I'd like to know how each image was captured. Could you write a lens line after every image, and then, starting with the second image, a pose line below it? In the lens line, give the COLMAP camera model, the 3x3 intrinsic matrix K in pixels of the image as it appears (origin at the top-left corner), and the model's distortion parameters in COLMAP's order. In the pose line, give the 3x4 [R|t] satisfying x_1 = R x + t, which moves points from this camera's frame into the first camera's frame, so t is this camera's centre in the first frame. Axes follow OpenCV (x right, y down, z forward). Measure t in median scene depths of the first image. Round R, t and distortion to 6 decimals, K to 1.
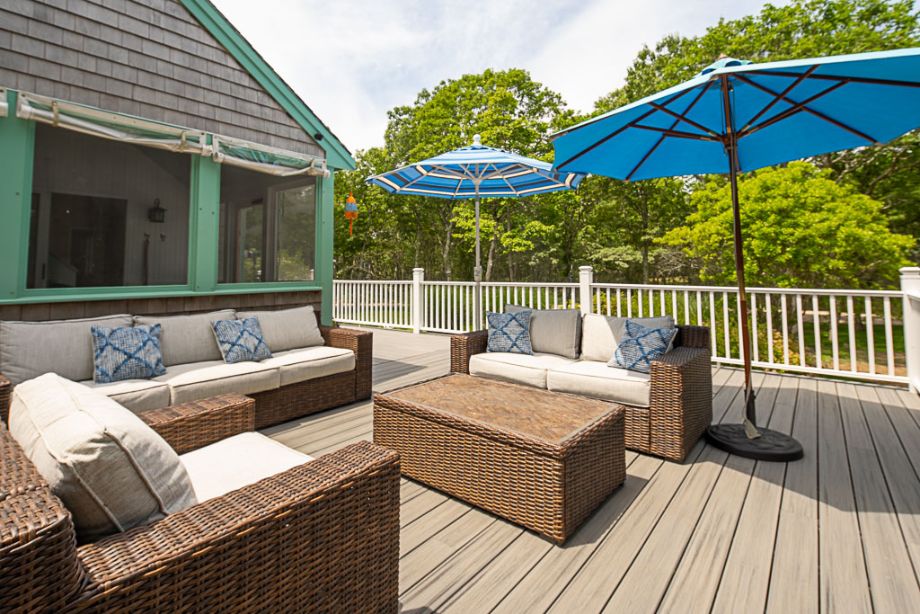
lens RADIAL K [[452.9, 0, 454.9], [0, 452.9, 230.5], [0, 0, 1]] dist [0.009200, -0.002515]
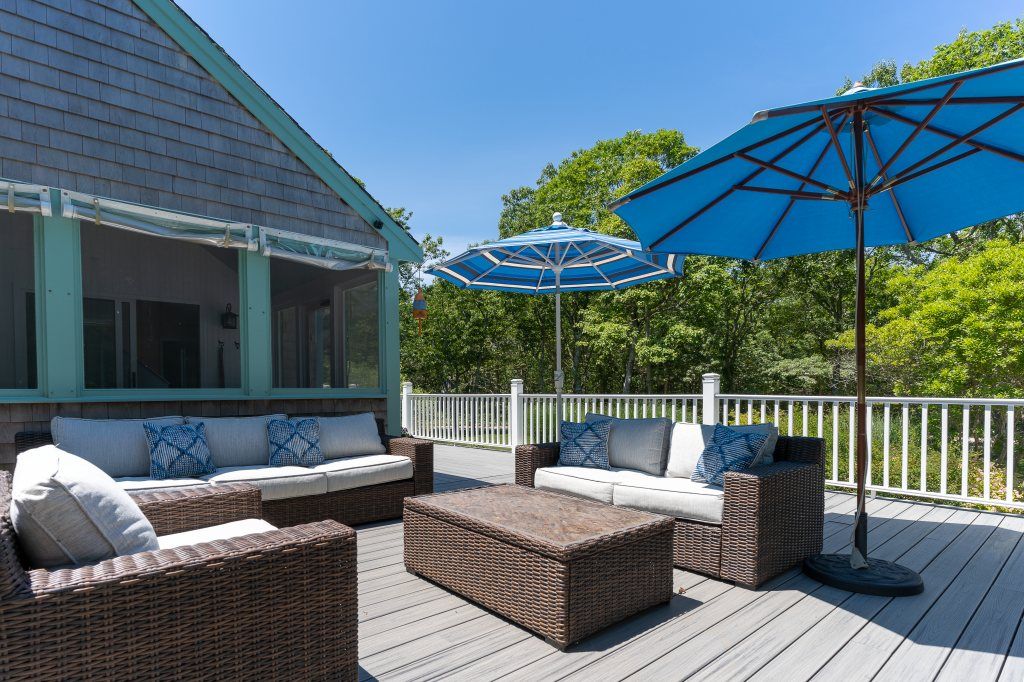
lens RADIAL K [[540.4, 0, 500.2], [0, 540.4, 392.3], [0, 0, 1]] dist [0.004111, 0.001146]
pose [[0.985211, 0.000812, -0.171343, 0.129245], [0.015230, 0.995616, 0.092292, 0.027393], [0.170667, -0.093537, 0.980879, -0.027044]]
